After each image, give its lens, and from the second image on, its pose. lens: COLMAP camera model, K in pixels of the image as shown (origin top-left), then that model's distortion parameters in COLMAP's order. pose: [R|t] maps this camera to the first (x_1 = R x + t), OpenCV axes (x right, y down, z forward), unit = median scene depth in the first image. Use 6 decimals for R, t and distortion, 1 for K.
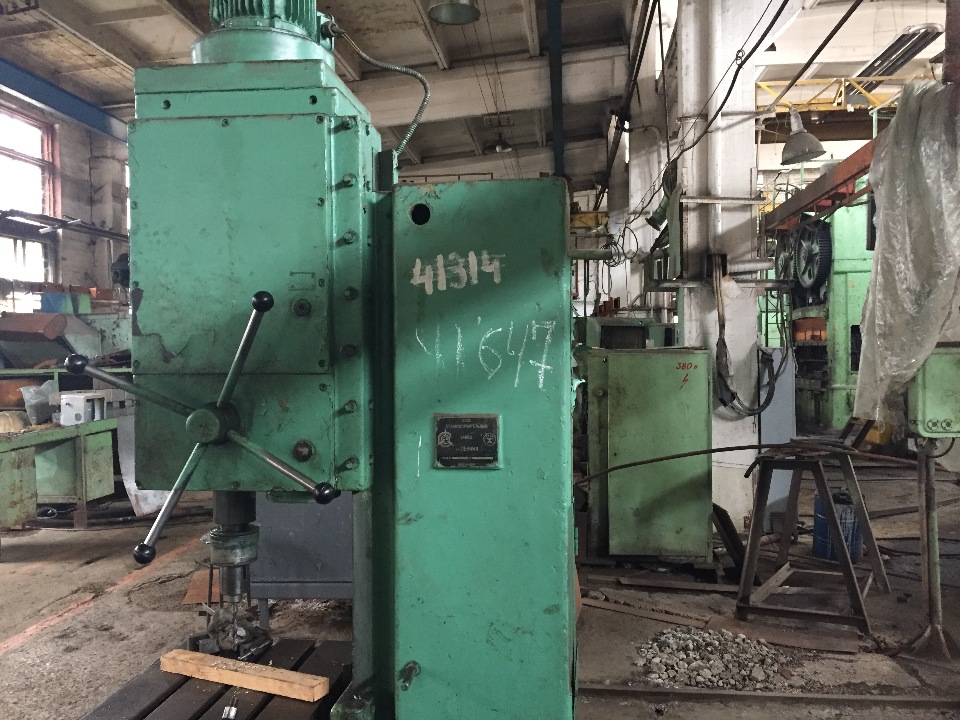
lens RADIAL K [[820.3, 0, 477.3], [0, 820.3, 358.6], [0, 0, 1]] dist [0.086006, -0.109626]
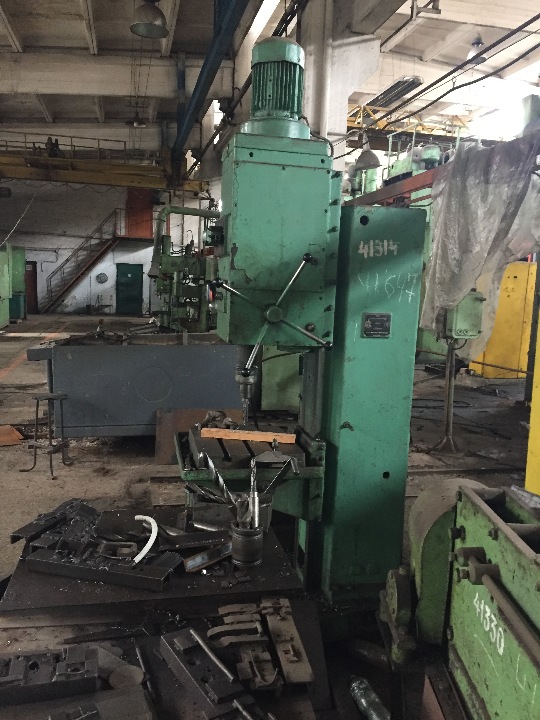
lens RADIAL K [[615.2, 0, 271.2], [0, 615.2, 361.7], [0, 0, 1]] dist [0.086006, -0.109626]
pose [[0.944042, 0.007284, 0.329746, -0.349854], [-0.046644, 0.992657, 0.111613, 0.010202], [-0.326512, -0.120748, 0.937449, -0.208529]]
